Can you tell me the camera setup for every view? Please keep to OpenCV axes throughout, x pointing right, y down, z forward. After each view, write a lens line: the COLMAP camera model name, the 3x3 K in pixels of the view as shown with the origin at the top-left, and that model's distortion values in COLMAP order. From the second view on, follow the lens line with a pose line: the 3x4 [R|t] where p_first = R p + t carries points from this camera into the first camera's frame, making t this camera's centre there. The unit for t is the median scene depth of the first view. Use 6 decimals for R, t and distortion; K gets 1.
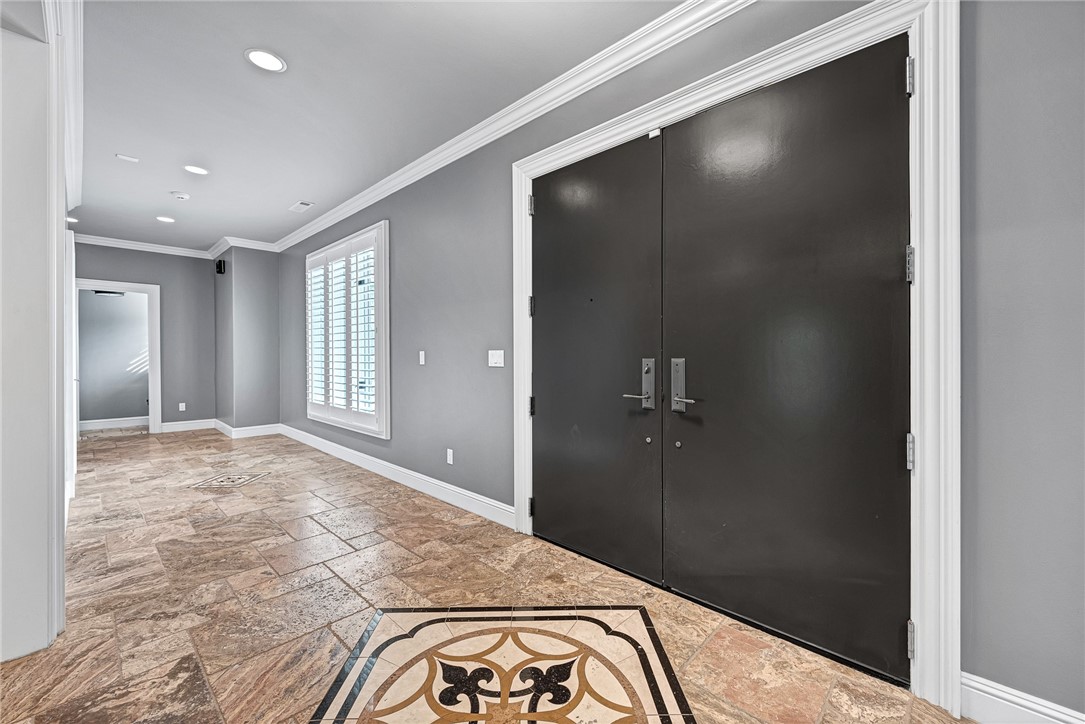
lens RADIAL K [[435.6, 0, 538.8], [0, 435.6, 357.5], [0, 0, 1]] dist [0.012723, -0.003686]
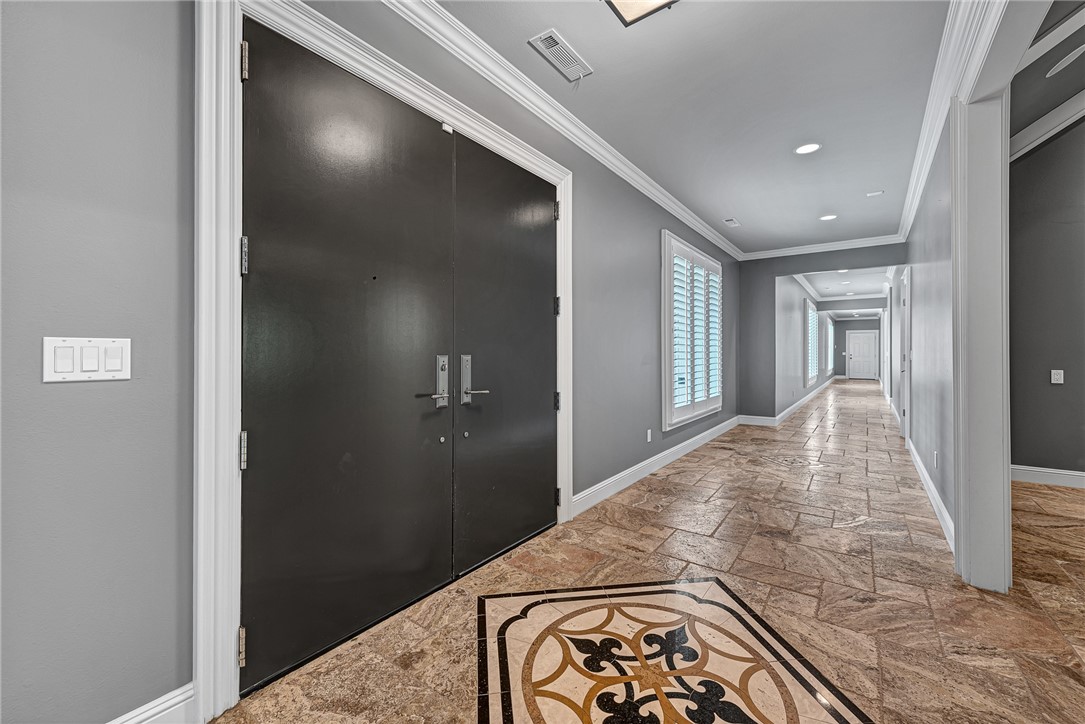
lens RADIAL K [[435.6, 0, 543.8], [0, 435.6, 352.8], [0, 0, 1]] dist [0.012723, -0.003686]
pose [[-0.132840, 0.001165, 0.991137, -0.790409], [0.006394, 0.999980, -0.000319, -0.001504], [-0.991117, 0.006295, -0.132844, 0.971262]]
